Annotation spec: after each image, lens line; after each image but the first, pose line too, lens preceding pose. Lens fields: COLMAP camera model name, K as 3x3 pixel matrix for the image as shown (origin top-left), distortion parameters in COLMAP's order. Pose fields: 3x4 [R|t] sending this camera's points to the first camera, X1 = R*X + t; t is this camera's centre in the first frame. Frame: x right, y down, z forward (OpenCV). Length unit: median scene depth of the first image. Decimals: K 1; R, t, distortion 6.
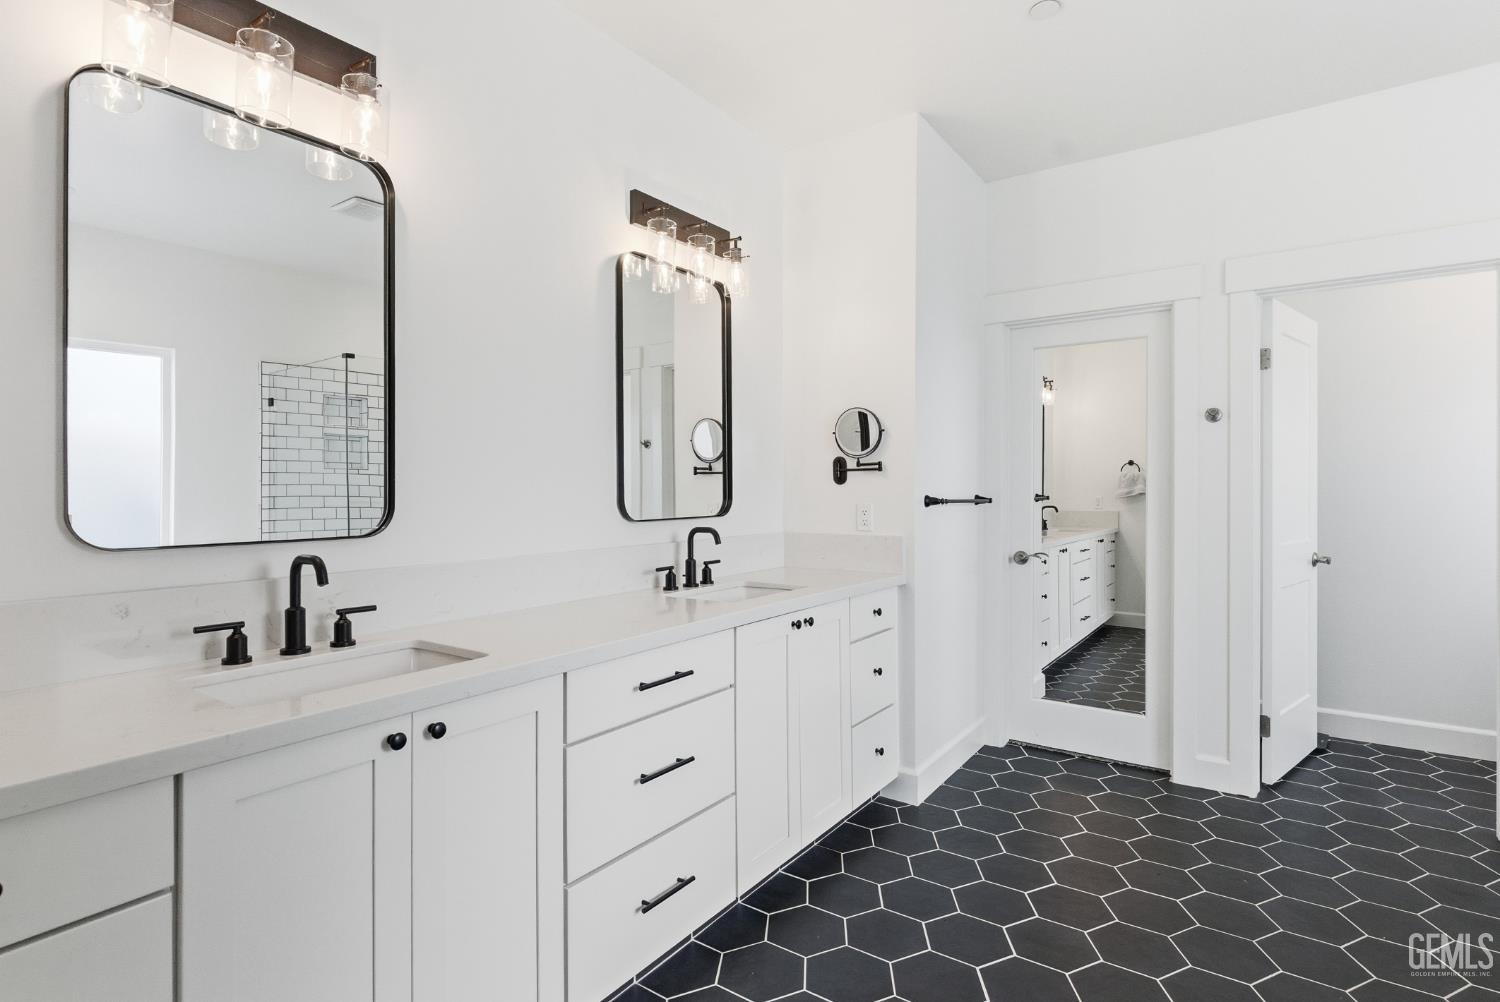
lens RADIAL K [[728.1, 0, 761.7], [0, 728.1, 496.7], [0, 0, 1]] dist [0.010569, -0.004268]
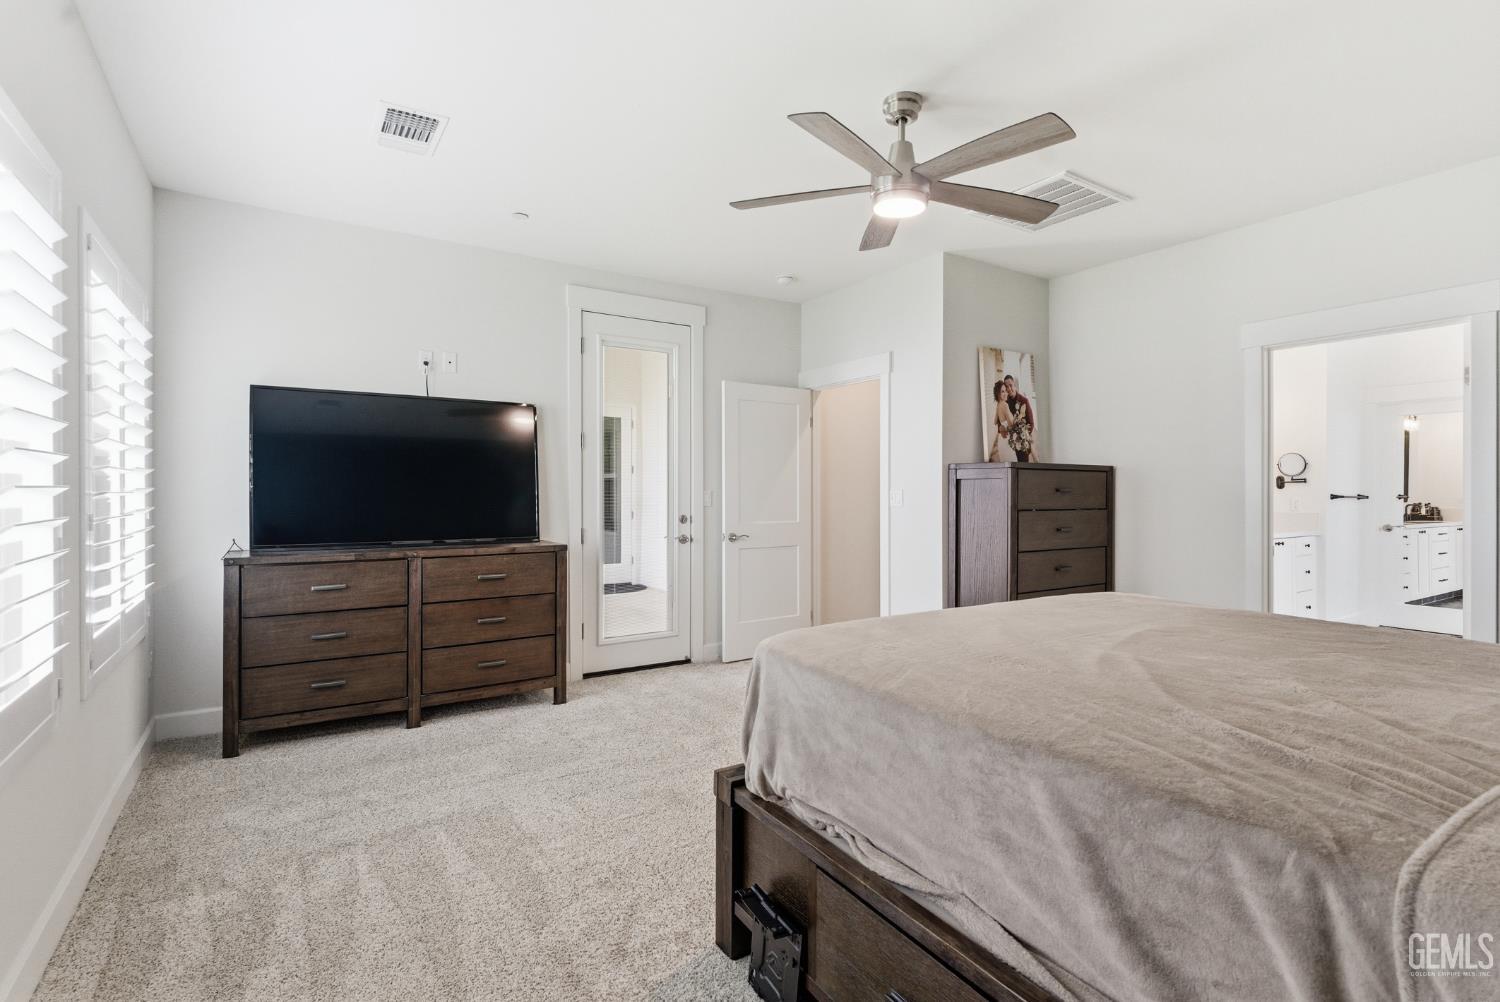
lens RADIAL K [[728.1, 0, 748.9], [0, 728.1, 498.4], [0, 0, 1]] dist [0.010569, -0.004268]
pose [[0.932057, 0.001557, -0.362309, -0.782001], [-0.002288, 0.999996, -0.001589, 0.023752], [0.362305, 0.002310, 0.932057, -2.137684]]
